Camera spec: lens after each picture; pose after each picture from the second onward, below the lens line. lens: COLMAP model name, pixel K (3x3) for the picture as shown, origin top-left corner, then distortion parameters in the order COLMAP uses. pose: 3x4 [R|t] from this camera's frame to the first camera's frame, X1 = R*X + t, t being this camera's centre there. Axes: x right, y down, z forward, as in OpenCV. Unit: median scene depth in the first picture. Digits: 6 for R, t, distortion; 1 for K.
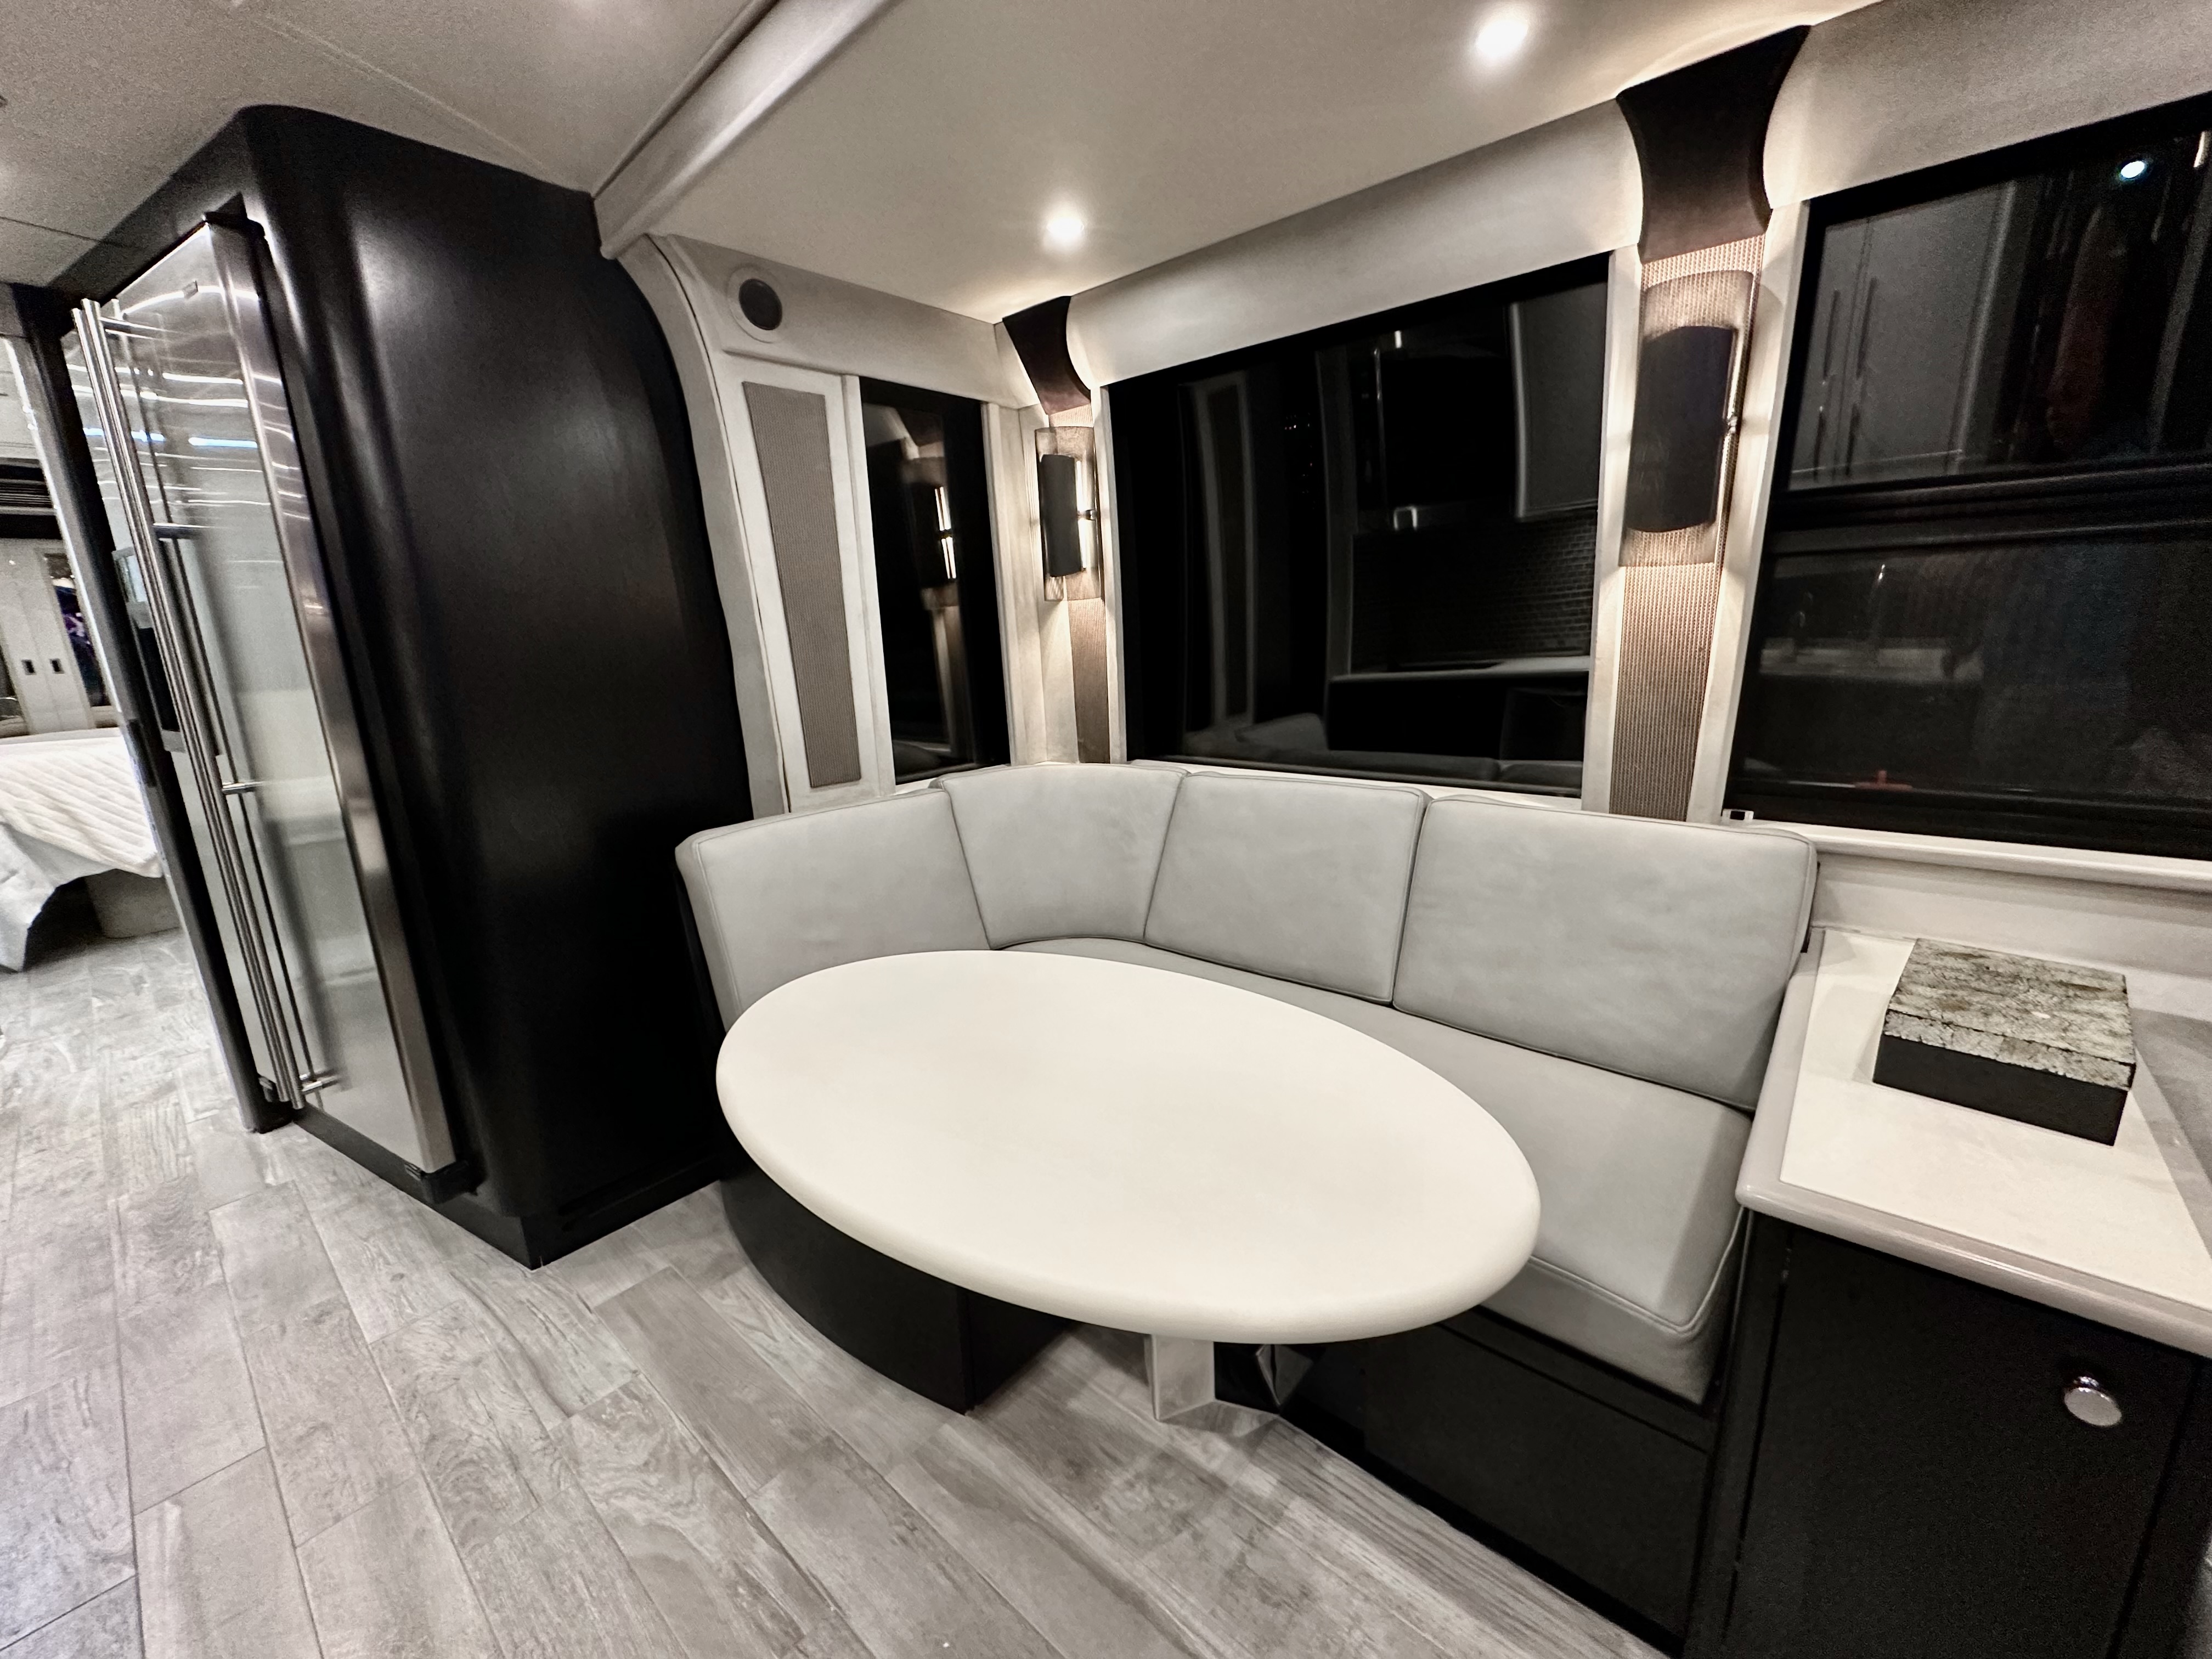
lens RADIAL K [[875.2, 0, 1093.1], [0, 875.2, 829.8], [0, 0, 1]] dist [-0.002372, -0.000075]
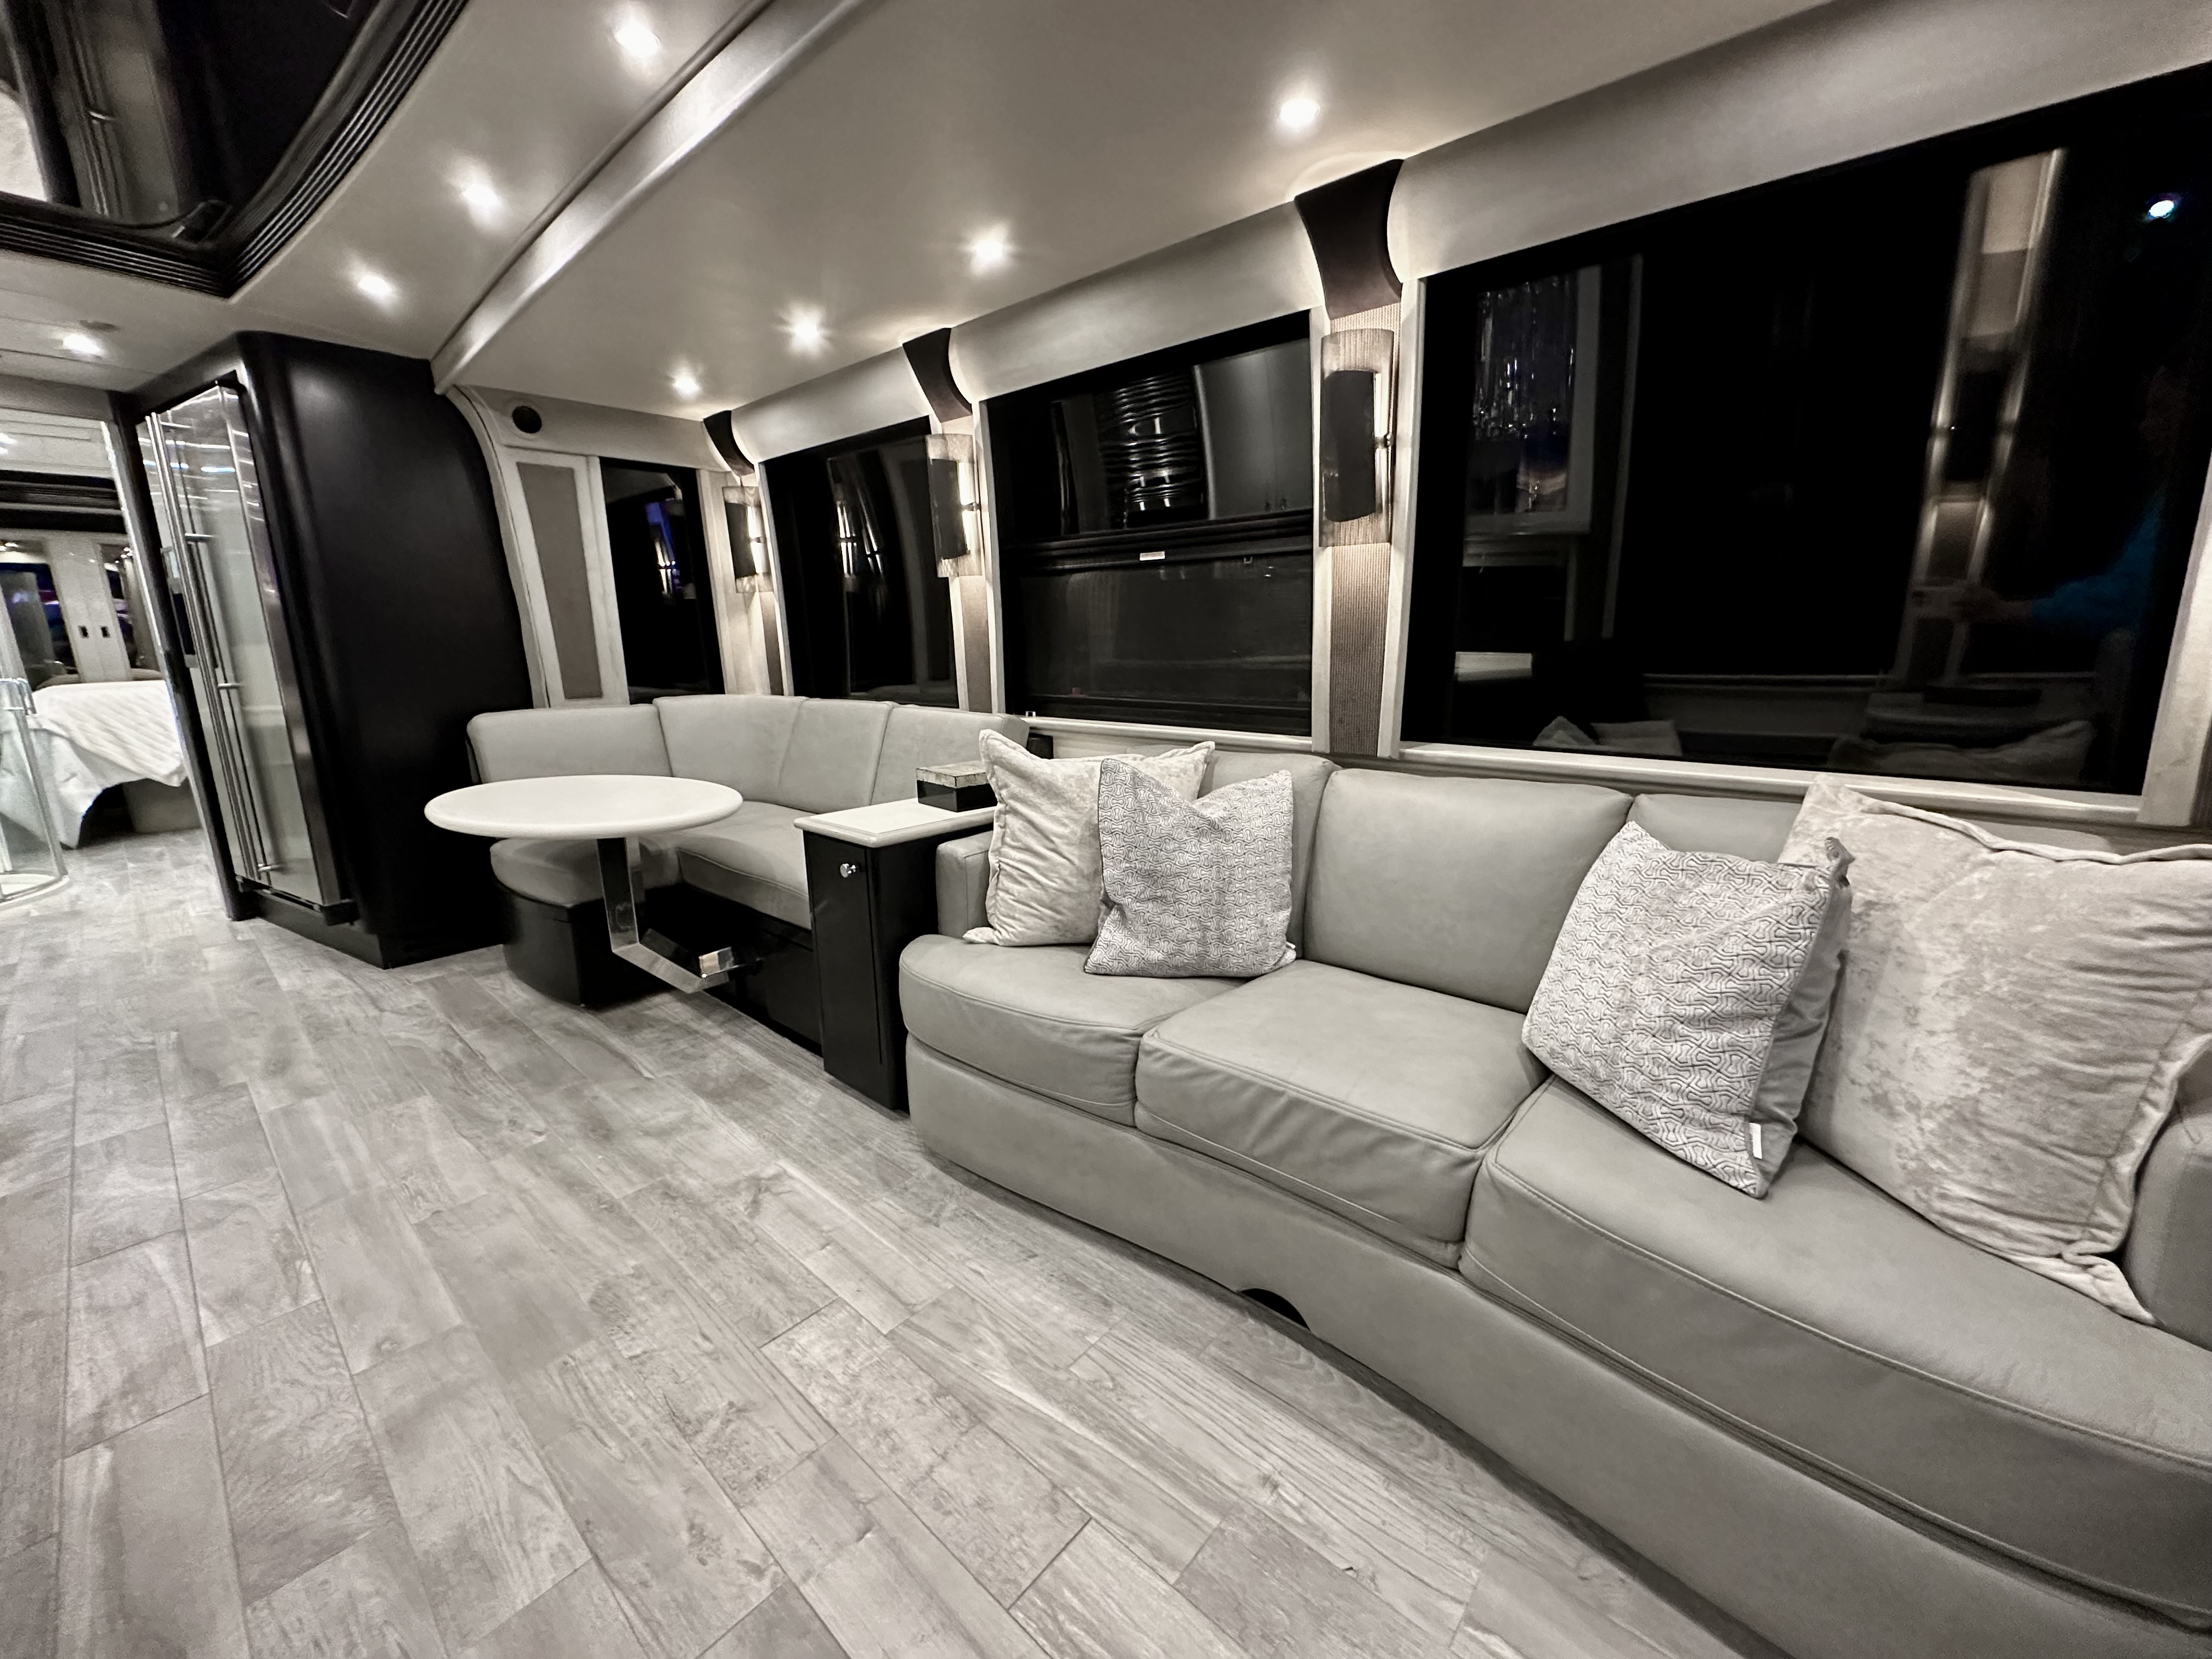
lens RADIAL K [[875.2, 0, 1093.1], [0, 875.2, 829.8], [0, 0, 1]] dist [-0.002372, -0.000075]
pose [[0.999544, 0.028341, -0.010431, 0.734392], [-0.028458, 0.999532, -0.011197, 0.198872], [0.010109, 0.011489, 0.999883, -0.683201]]
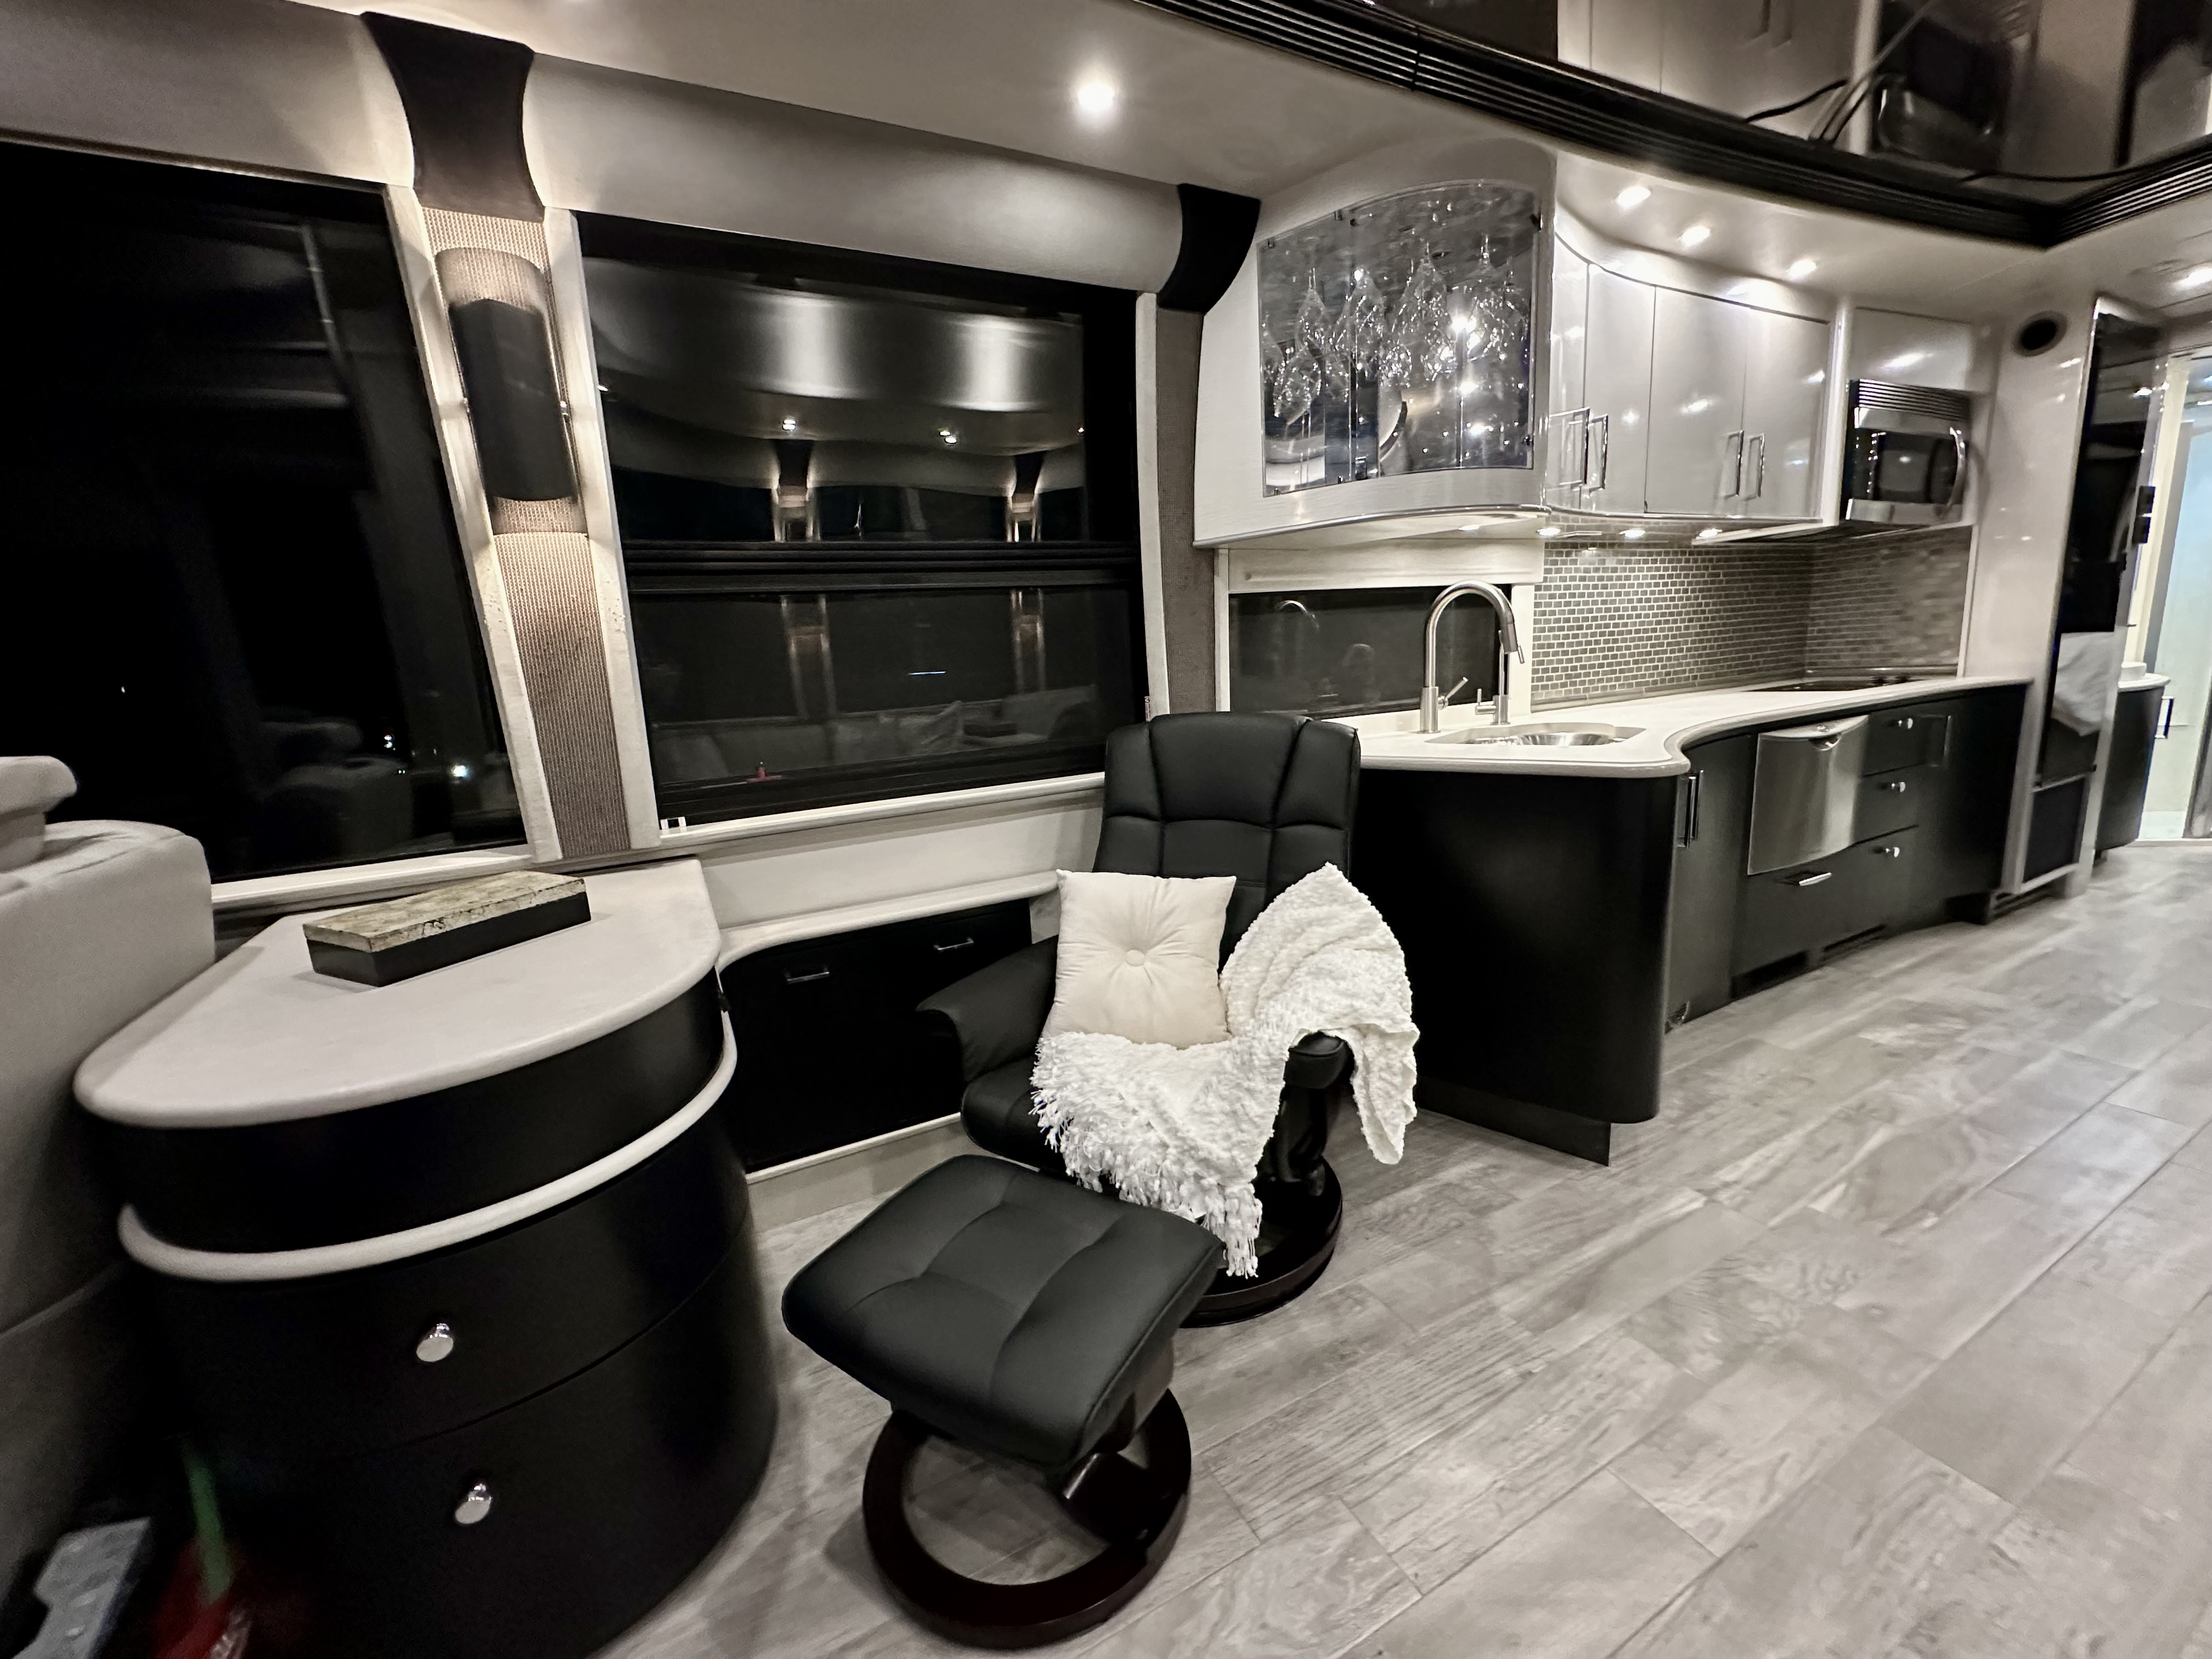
lens RADIAL K [[875.8, 0, 1106.0], [0, 875.8, 829.5], [0, 0, 1]] dist [-0.008677, 0.000043]
pose [[-0.367360, 0.239805, -0.898632, 0.953686], [-0.135430, 0.942100, 0.306769, 0.118399], [0.920166, 0.234396, -0.313613, -0.393709]]
